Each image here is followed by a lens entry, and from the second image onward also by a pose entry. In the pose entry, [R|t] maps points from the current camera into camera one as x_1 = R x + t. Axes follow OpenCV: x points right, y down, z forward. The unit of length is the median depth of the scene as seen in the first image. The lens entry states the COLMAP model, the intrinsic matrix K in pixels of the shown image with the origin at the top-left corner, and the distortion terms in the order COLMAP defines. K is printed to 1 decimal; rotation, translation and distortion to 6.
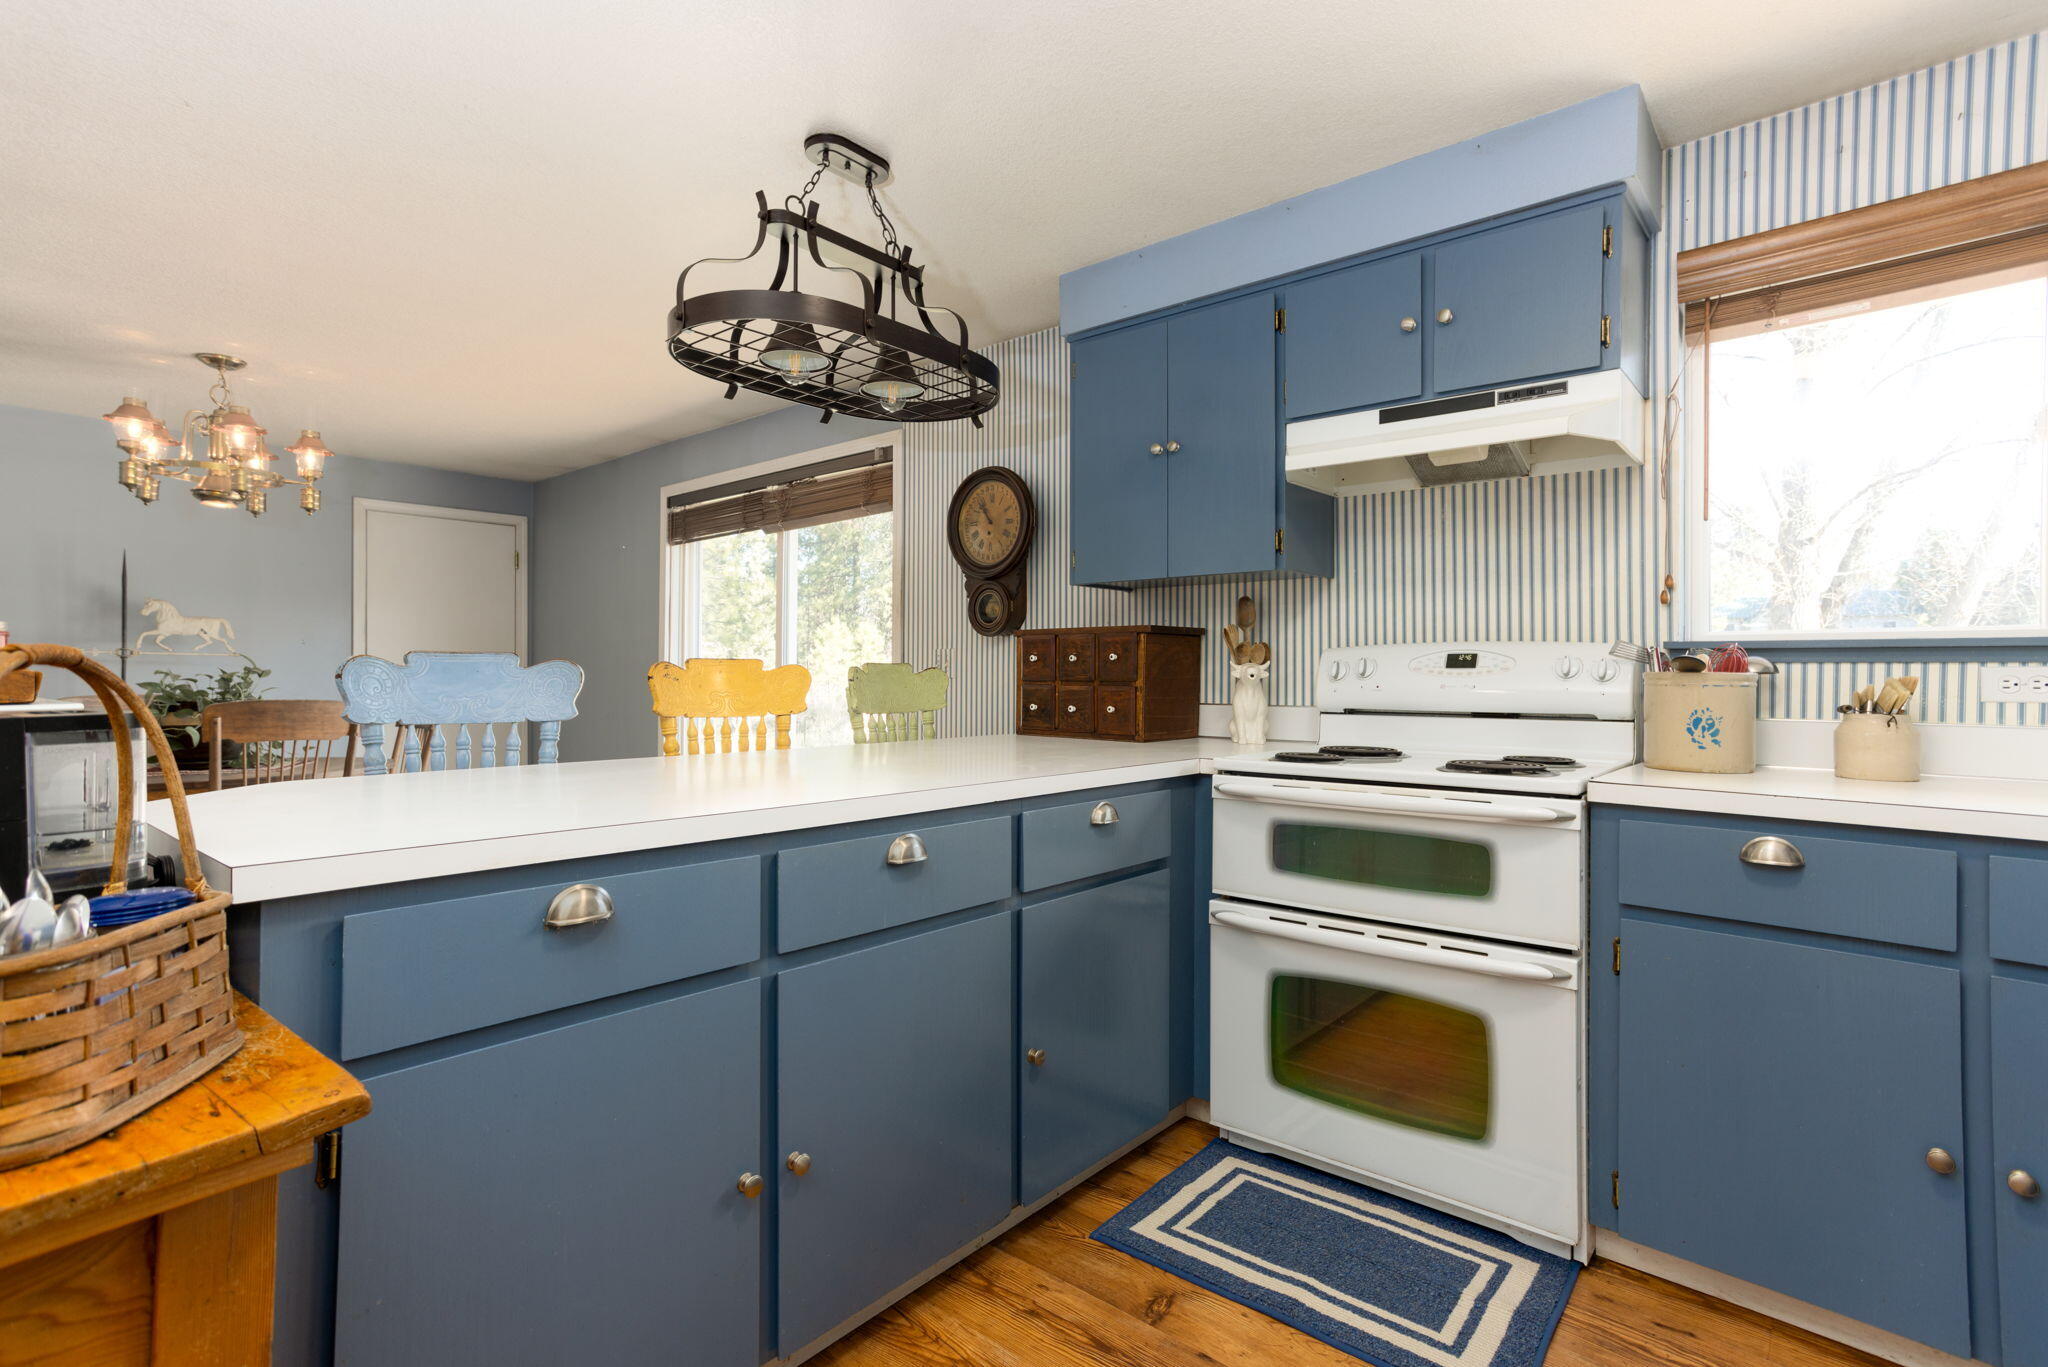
lens RADIAL K [[976.6, 0, 1026.7], [0, 976.6, 669.4], [0, 0, 1]] dist [-0.046087, 0.040611]
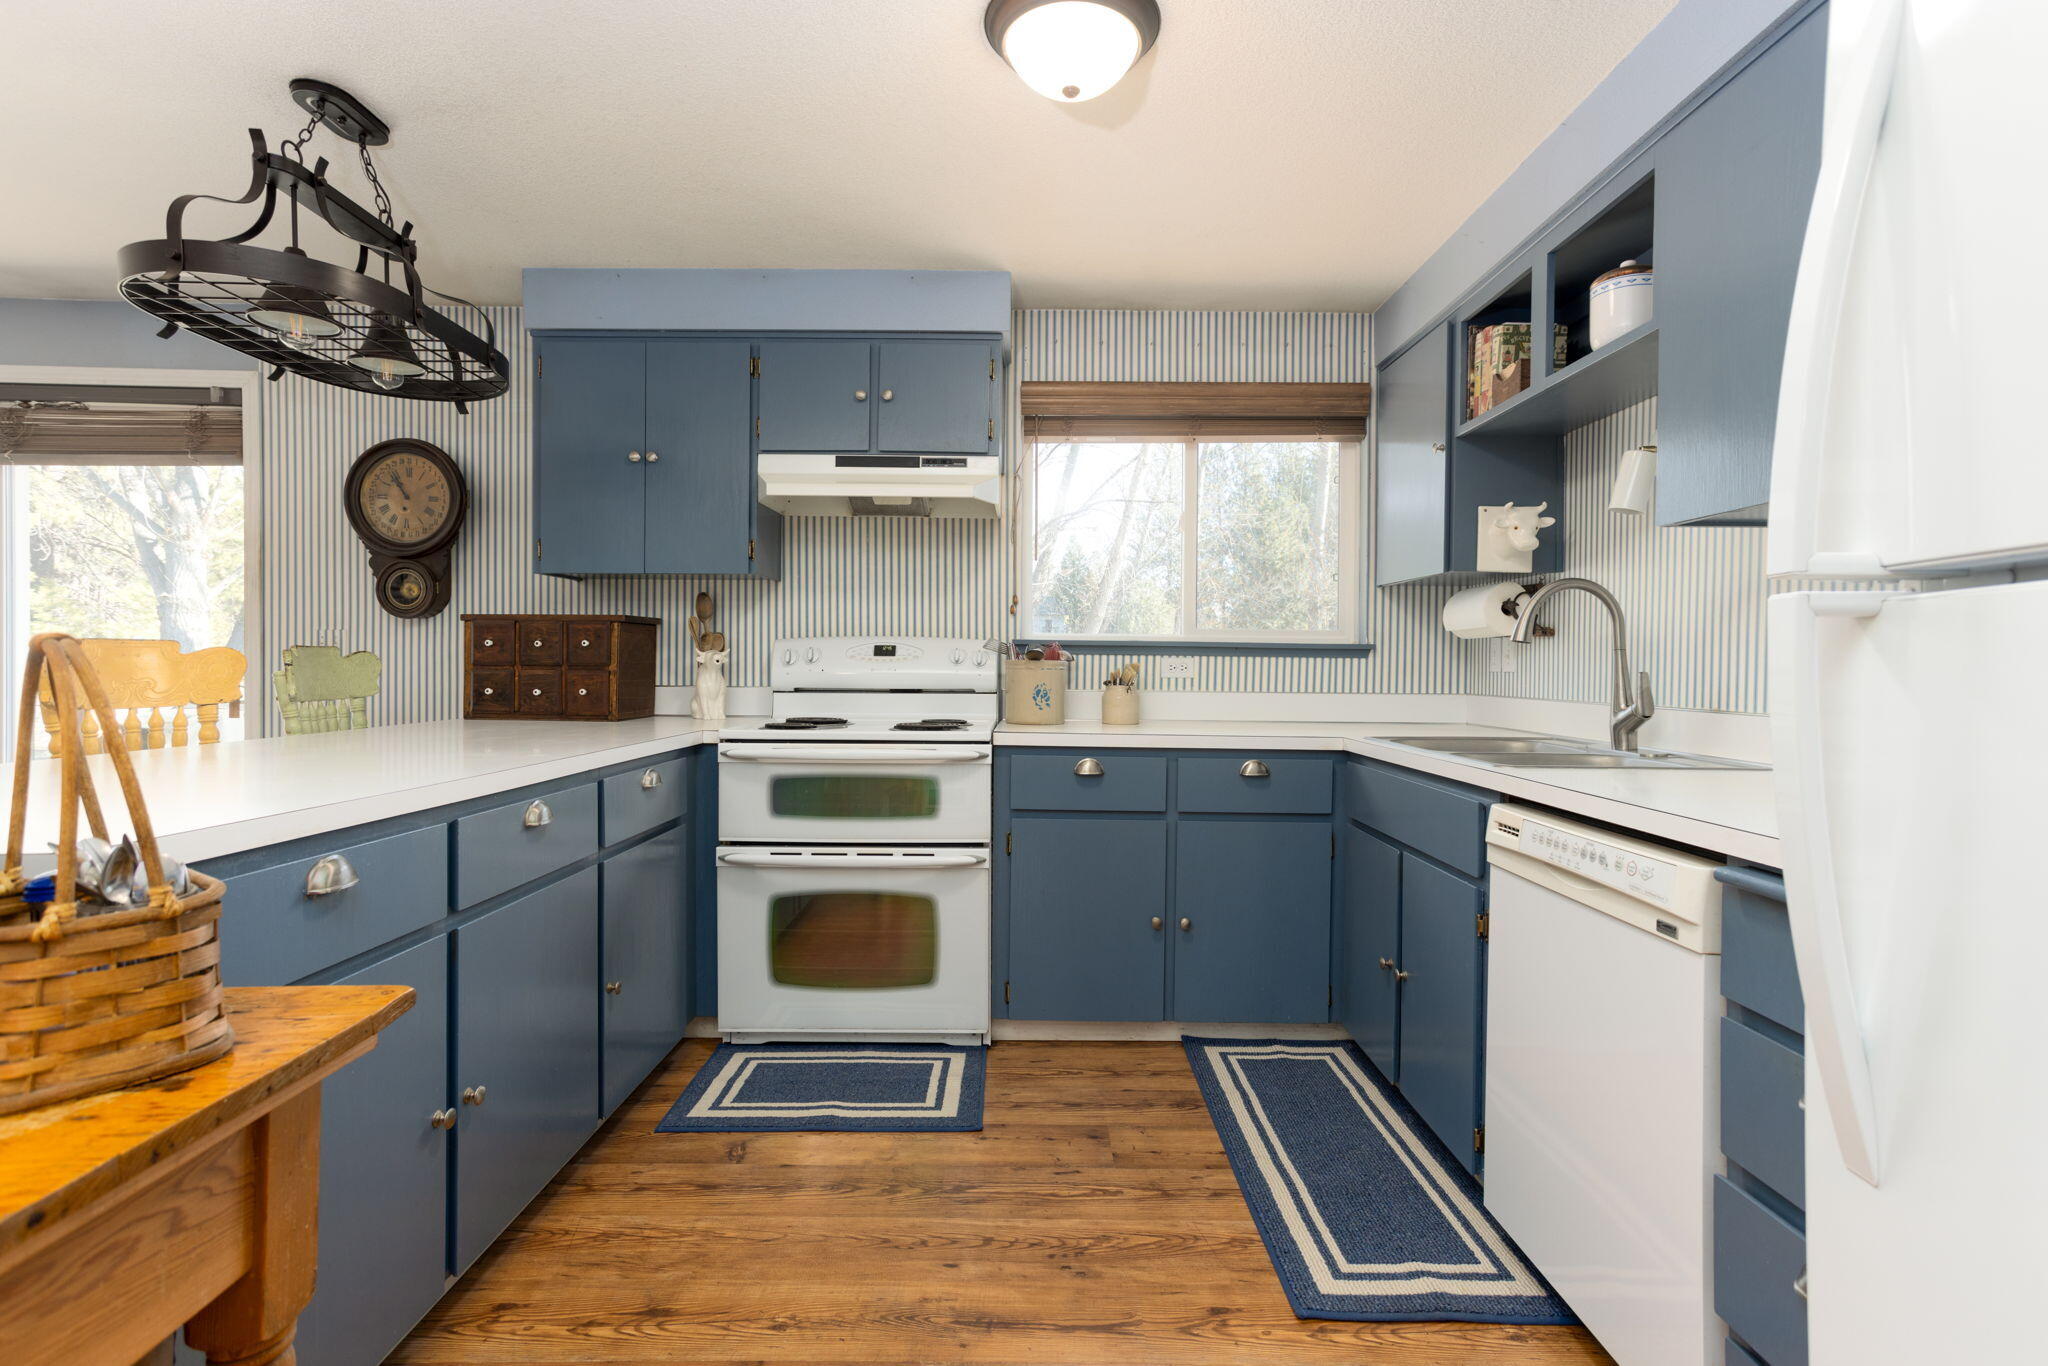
lens RADIAL K [[976.6, 0, 1026.7], [0, 976.6, 668.9], [0, 0, 1]] dist [-0.046087, 0.040611]
pose [[0.762950, -0.002162, 0.646454, -0.296825], [-0.008166, 0.999882, 0.012982, -0.003050], [-0.646406, -0.015183, 0.762842, -0.166022]]
